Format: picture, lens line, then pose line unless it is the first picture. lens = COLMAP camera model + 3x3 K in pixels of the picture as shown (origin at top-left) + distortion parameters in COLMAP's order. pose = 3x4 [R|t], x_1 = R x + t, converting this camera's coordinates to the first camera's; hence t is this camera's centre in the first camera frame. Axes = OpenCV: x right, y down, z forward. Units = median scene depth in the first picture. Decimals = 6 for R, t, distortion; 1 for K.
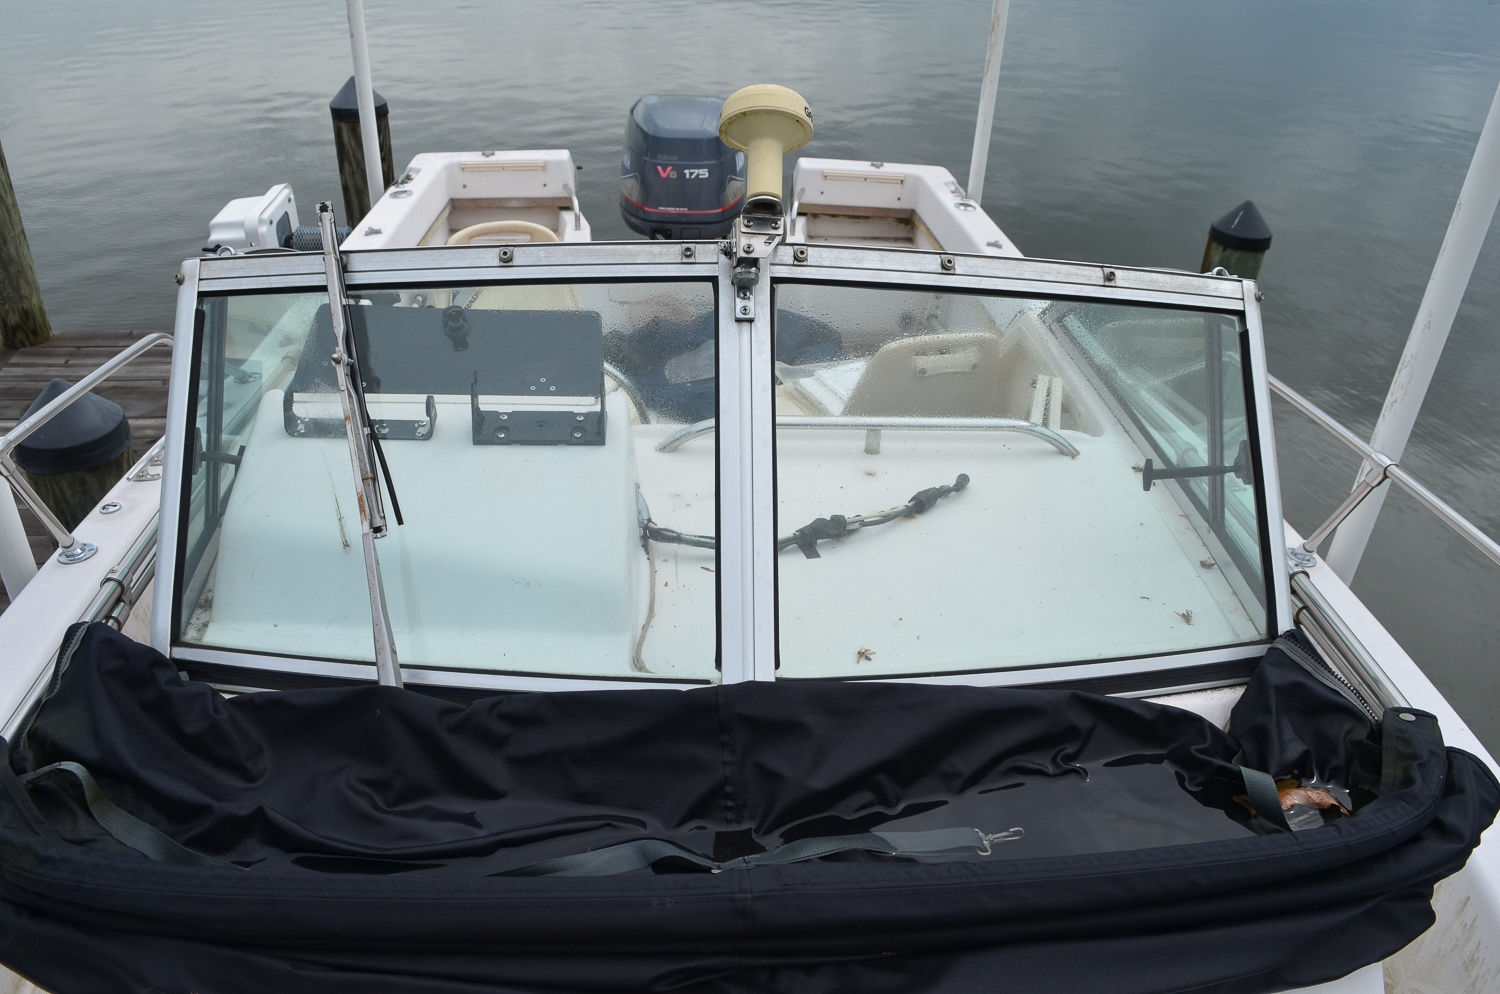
lens RADIAL K [[1192.6, 0, 750.0], [0, 1192.6, 497.0], [0, 0, 1]] dist [-0.089849, 0.013731]
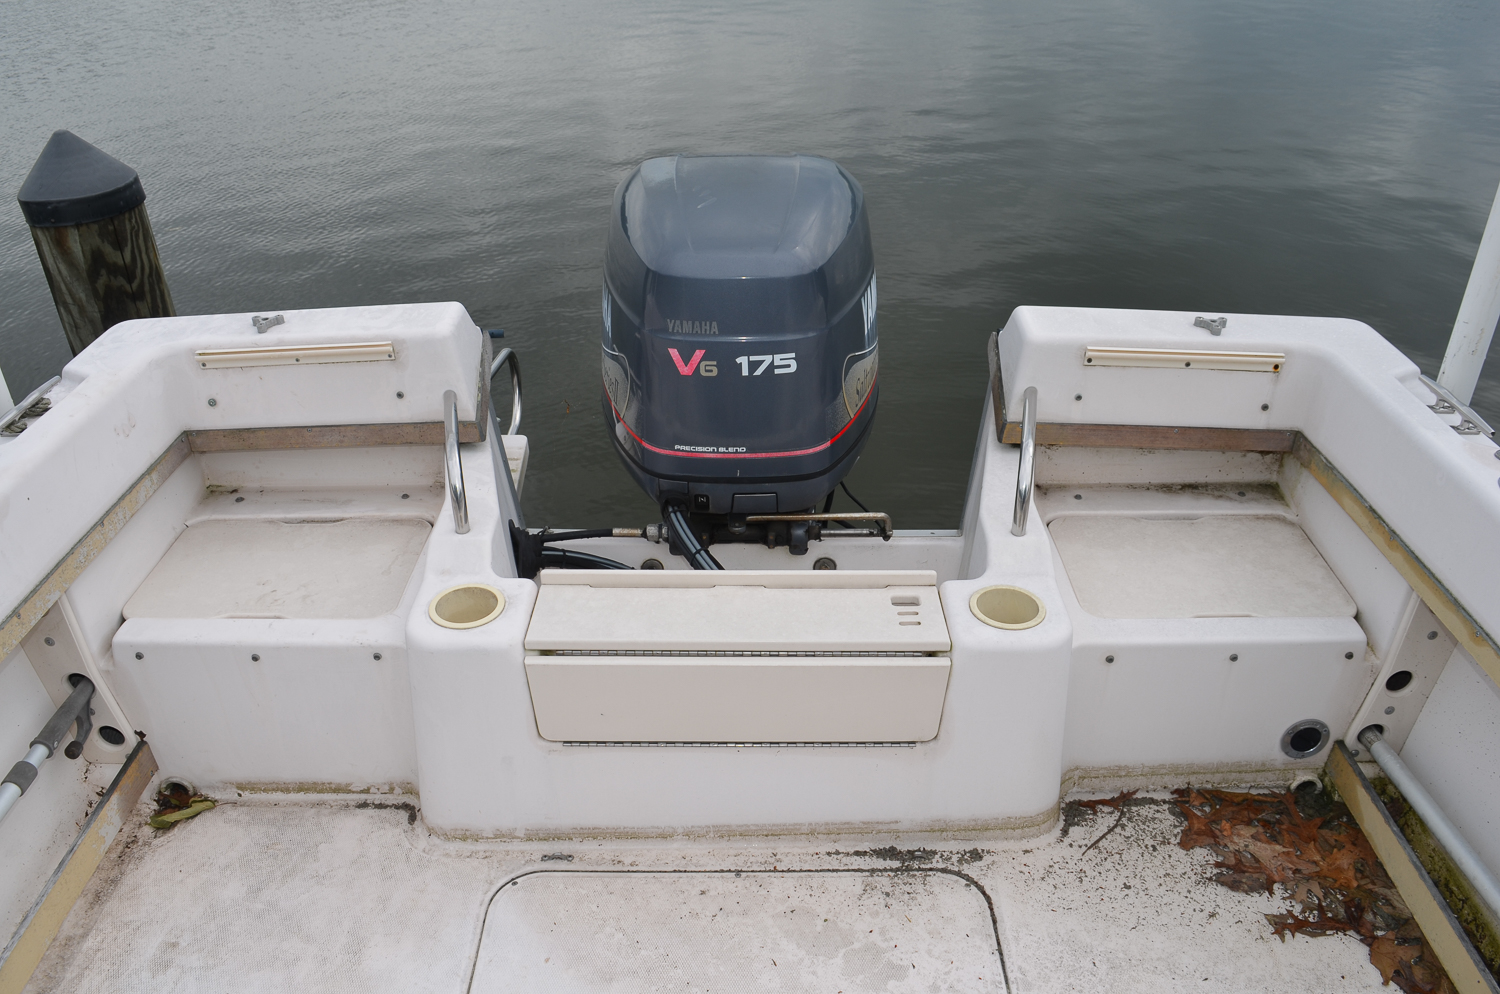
lens RADIAL K [[1192.6, 0, 750.0], [0, 1192.6, 497.0], [0, 0, 1]] dist [-0.089849, 0.013731]
pose [[0.997095, -0.007800, -0.075766, -0.020936], [0.009031, 0.999833, 0.015917, -0.233709], [0.075629, -0.016555, 0.996999, 0.597435]]
